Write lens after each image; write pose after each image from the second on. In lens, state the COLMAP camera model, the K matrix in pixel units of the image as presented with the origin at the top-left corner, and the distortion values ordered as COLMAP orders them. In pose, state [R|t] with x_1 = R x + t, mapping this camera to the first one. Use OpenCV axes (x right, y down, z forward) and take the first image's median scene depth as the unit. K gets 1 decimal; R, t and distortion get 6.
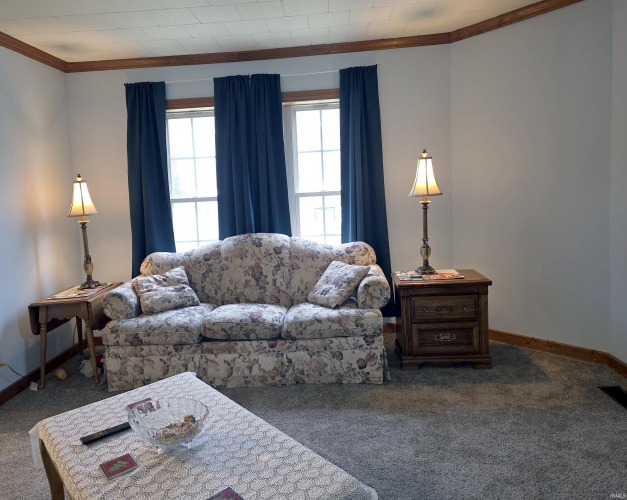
lens RADIAL K [[534.8, 0, 311.9], [0, 534.8, 238.2], [0, 0, 1]] dist [0.104635, -0.001553]
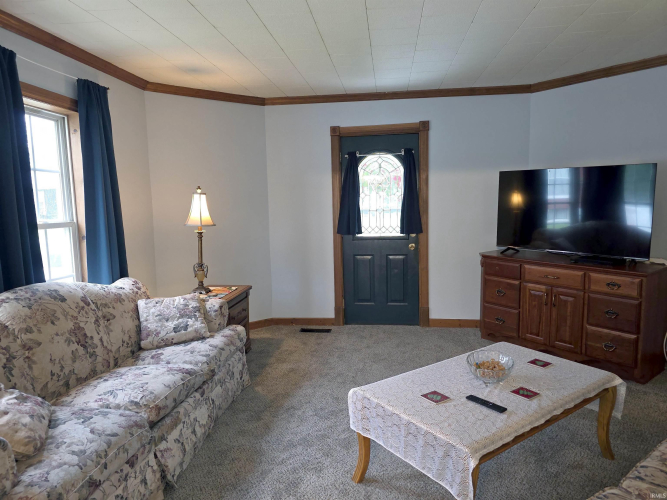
lens RADIAL K [[449.5, 0, 336.4], [0, 449.5, 252.2], [0, 0, 1]] dist [0.064374, -0.062300]
pose [[-0.013799, -0.057728, 0.998237, -0.703494], [0.105722, 0.992652, 0.058867, -0.045551], [-0.994300, 0.106348, -0.007595, 0.663047]]
